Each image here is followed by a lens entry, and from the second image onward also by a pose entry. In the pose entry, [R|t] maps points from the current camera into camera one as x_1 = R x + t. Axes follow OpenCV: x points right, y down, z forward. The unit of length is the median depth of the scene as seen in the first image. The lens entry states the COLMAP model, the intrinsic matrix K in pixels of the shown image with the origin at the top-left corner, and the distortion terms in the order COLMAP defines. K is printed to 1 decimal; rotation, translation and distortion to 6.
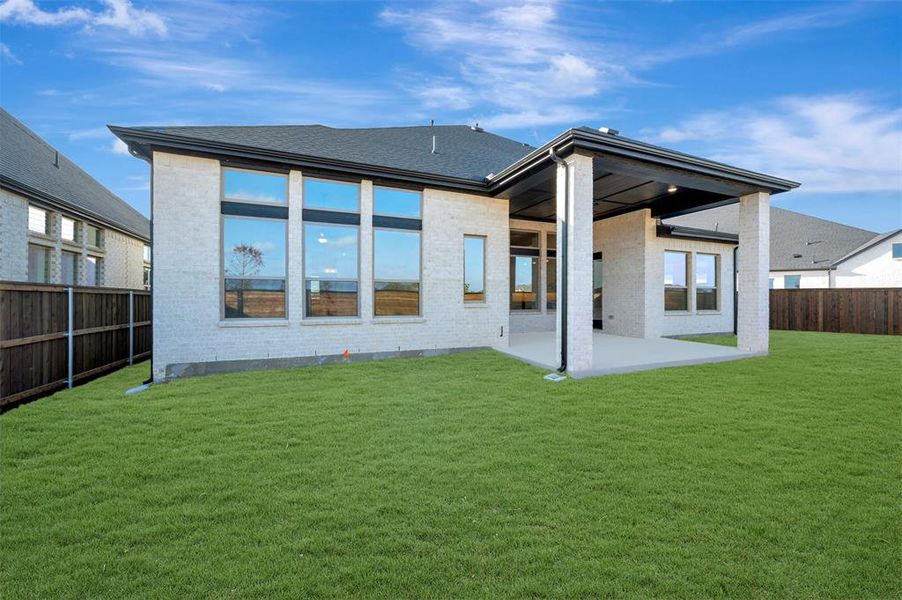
lens RADIAL K [[358.9, 0, 456.2], [0, 358.9, 298.6], [0, 0, 1]] dist [0.000967, 0.000172]
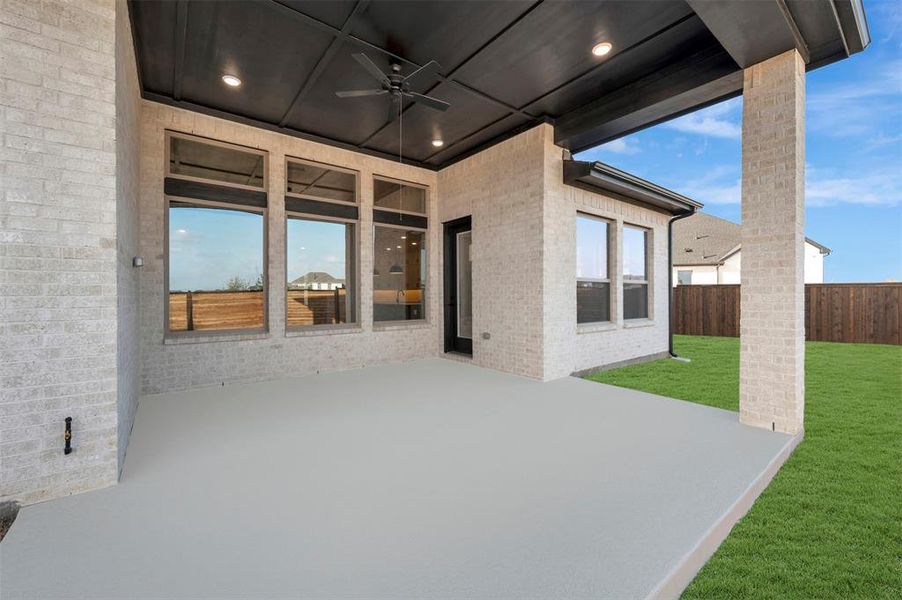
lens RADIAL K [[358.9, 0, 456.2], [0, 358.9, 298.6], [0, 0, 1]] dist [0.000967, 0.000172]
pose [[0.968679, -0.006583, 0.248229, 0.260673], [0.003869, 0.999927, 0.011420, -0.010503], [-0.248286, -0.010102, 0.968634, 0.500978]]
